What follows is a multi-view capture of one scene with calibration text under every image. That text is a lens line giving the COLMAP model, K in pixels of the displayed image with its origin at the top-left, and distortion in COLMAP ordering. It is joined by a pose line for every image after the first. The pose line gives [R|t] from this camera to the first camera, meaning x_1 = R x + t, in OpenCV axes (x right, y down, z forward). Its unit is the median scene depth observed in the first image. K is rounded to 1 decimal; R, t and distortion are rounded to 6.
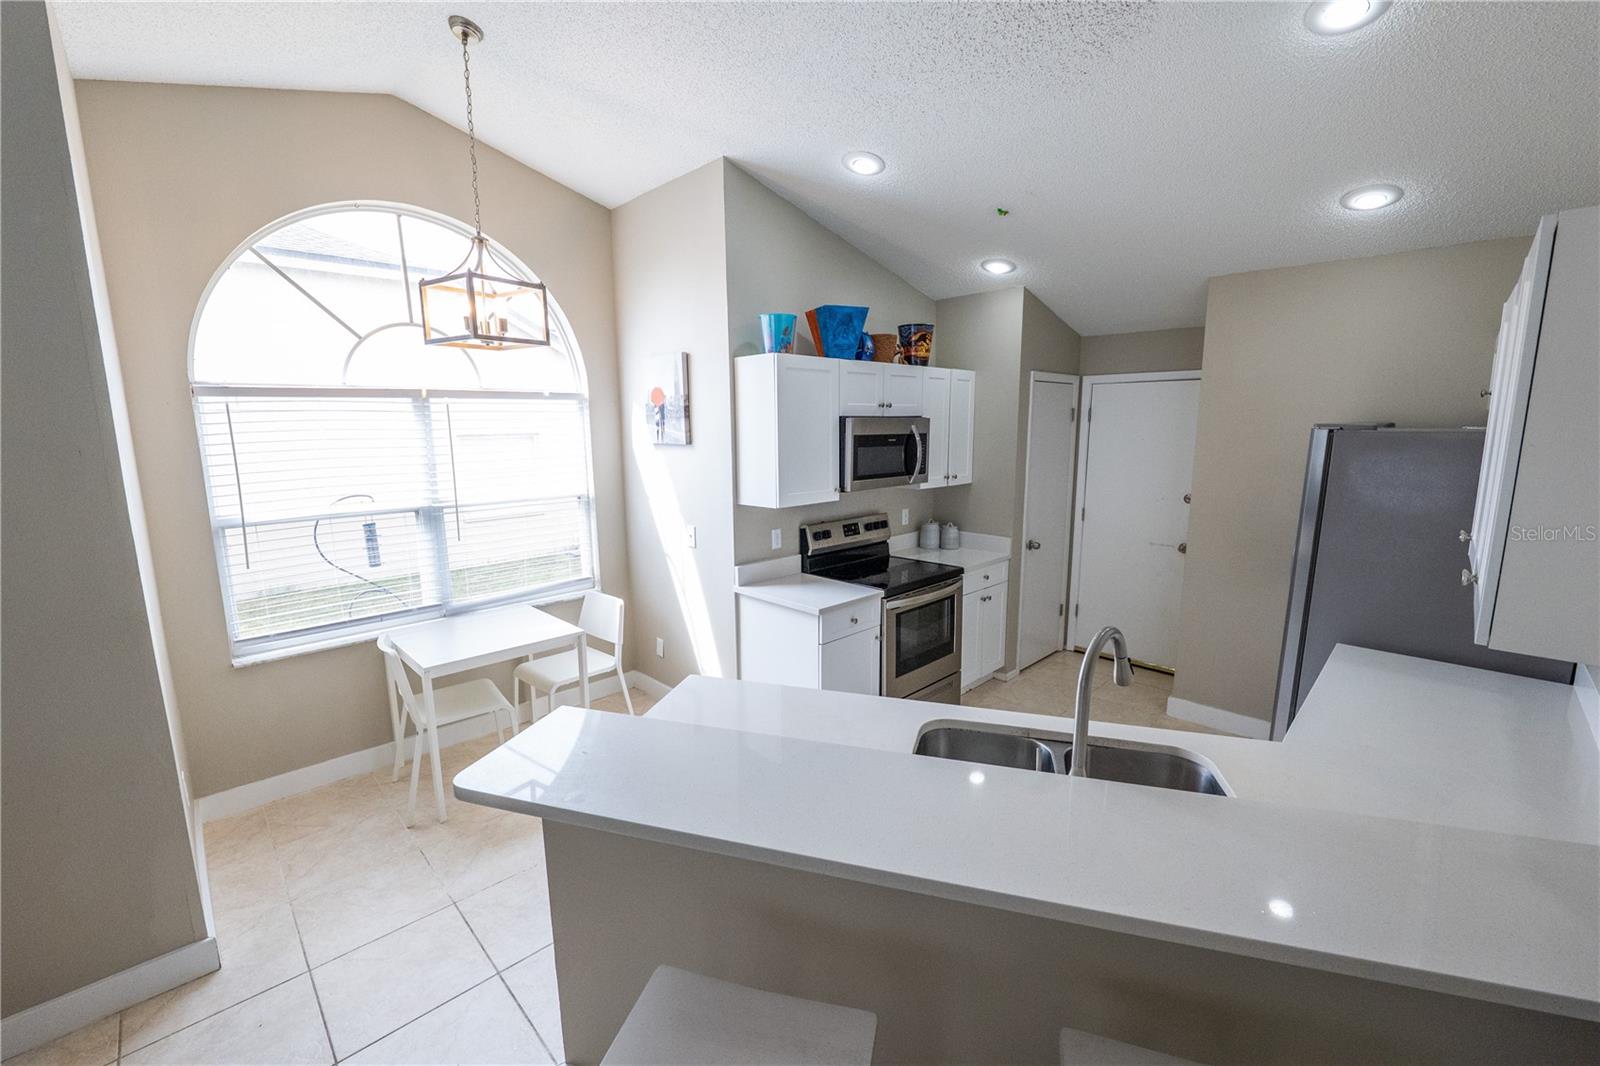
lens RADIAL K [[656.6, 0, 800.2], [0, 656.6, 536.1], [0, 0, 1]] dist [-0.012537, 0.000028]
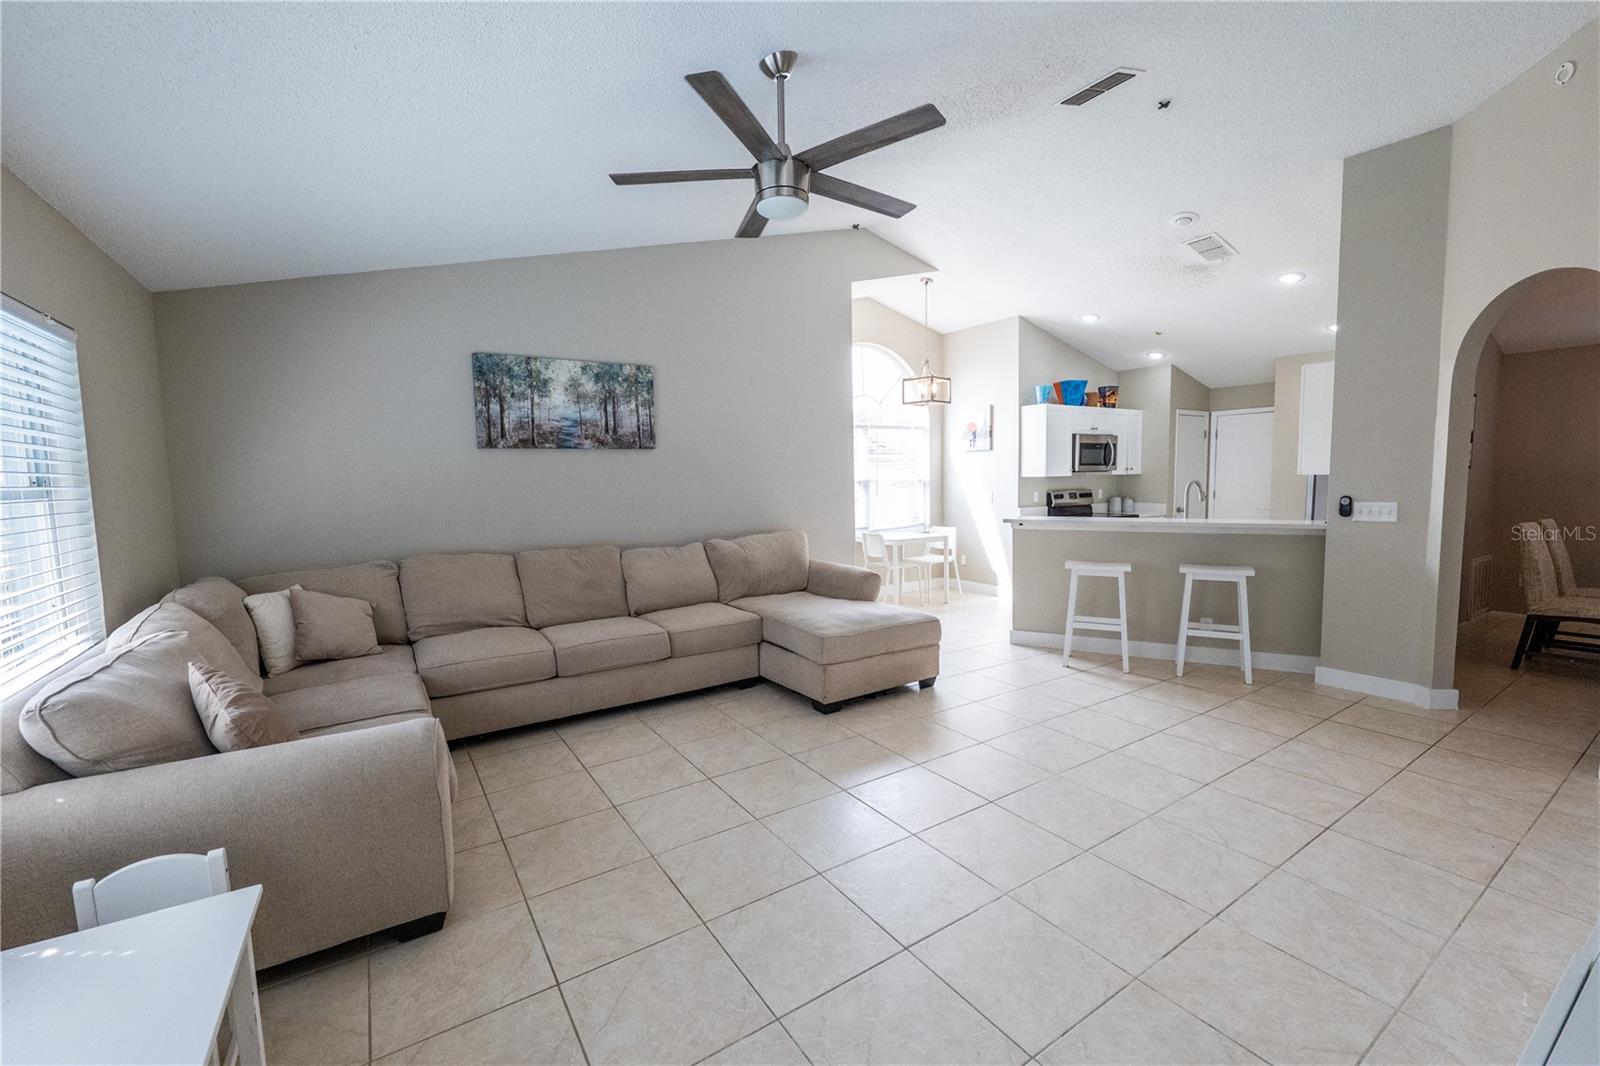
lens RADIAL K [[656.6, 0, 805.6], [0, 656.6, 533.4], [0, 0, 1]] dist [-0.012537, 0.000028]
pose [[0.980425, 0.009169, -0.196682, -0.297487], [-0.023929, 0.997059, -0.072800, 0.248556], [0.195436, 0.076081, 0.977761, -0.951160]]
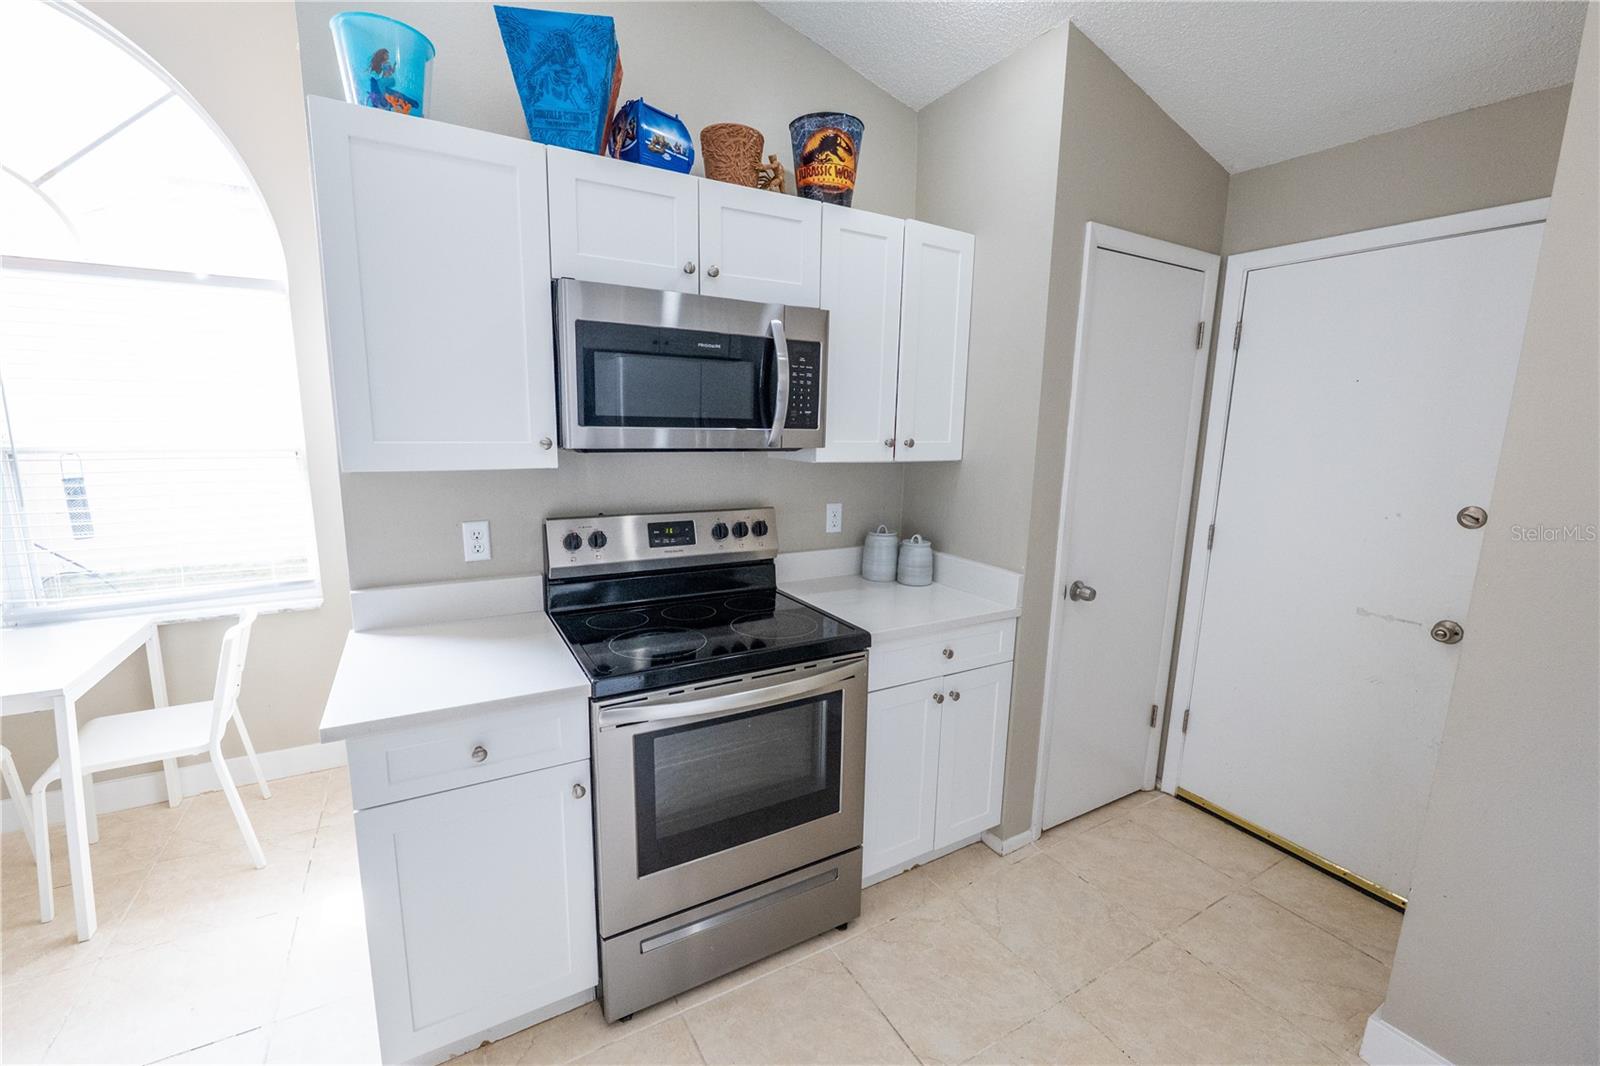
lens RADIAL K [[656.6, 0, 797.6], [0, 656.6, 538.2], [0, 0, 1]] dist [-0.012537, 0.000028]
pose [[0.967873, 0.071304, -0.241116, 0.295711], [-0.069687, 0.997453, 0.015239, -0.021134], [0.241588, 0.002053, 0.970377, 0.525135]]
